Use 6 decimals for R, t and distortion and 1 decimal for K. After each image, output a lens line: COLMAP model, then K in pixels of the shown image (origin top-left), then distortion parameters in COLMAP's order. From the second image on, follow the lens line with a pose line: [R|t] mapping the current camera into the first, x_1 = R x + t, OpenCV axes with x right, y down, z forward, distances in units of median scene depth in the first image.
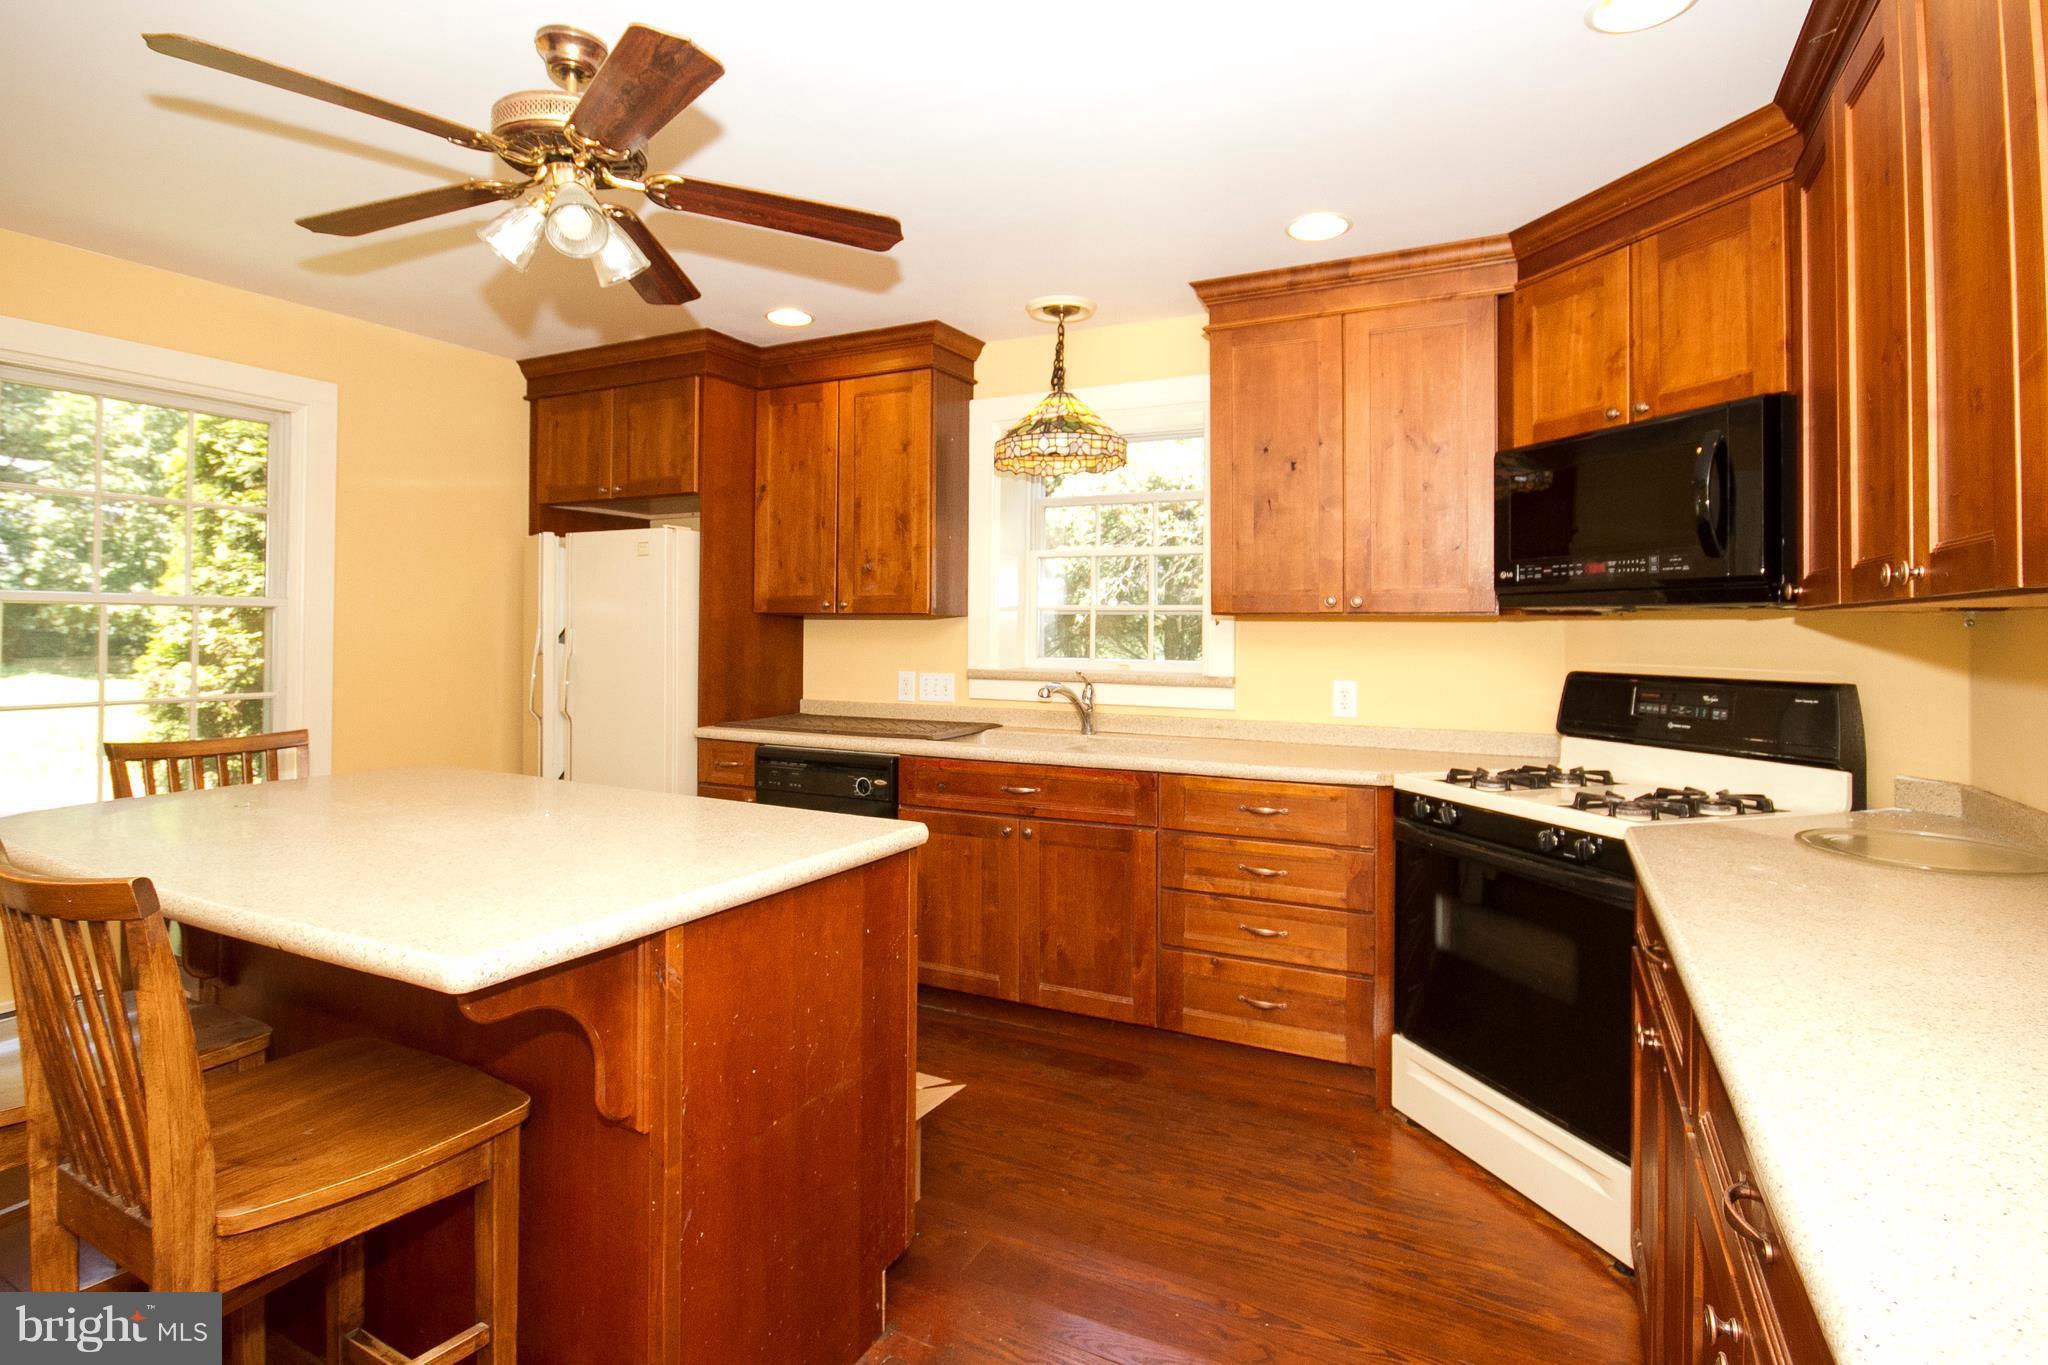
lens RADIAL K [[1055.8, 0, 1016.1], [0, 1055.8, 598.3], [0, 0, 1]] dist [-0.006042, -0.000726]
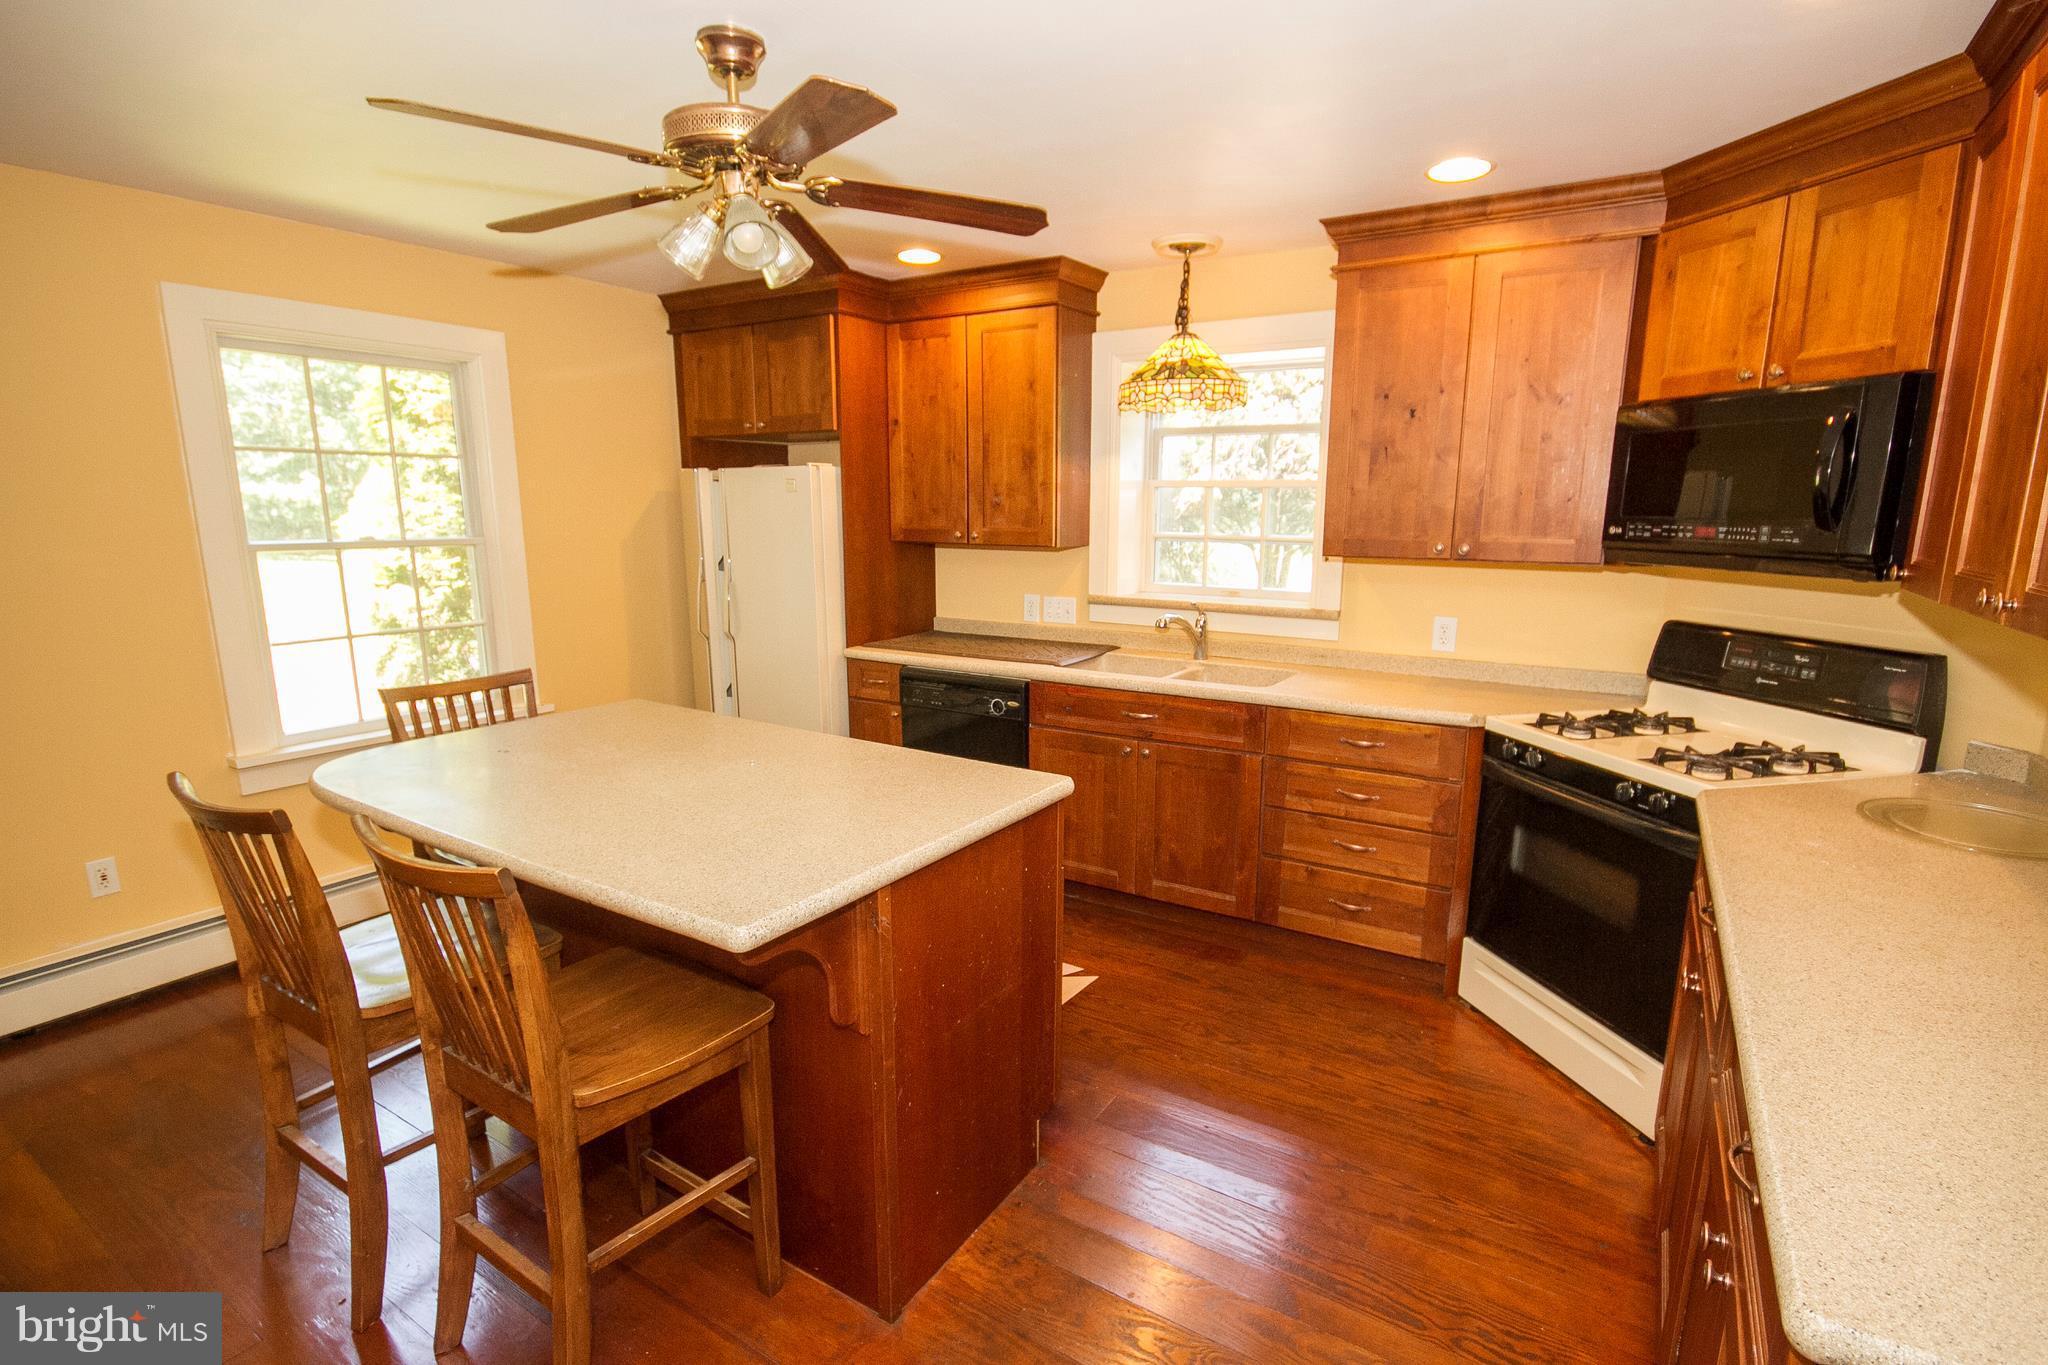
lens RADIAL K [[1010.4, 0, 1035.7], [0, 1010.4, 693.0], [0, 0, 1]] dist [0.001674, -0.007238]
pose [[0.997174, 0.014798, -0.073649, -0.030396], [0.001508, 0.976265, 0.216576, -0.083274], [0.075106, -0.216076, 0.973484, -0.048541]]
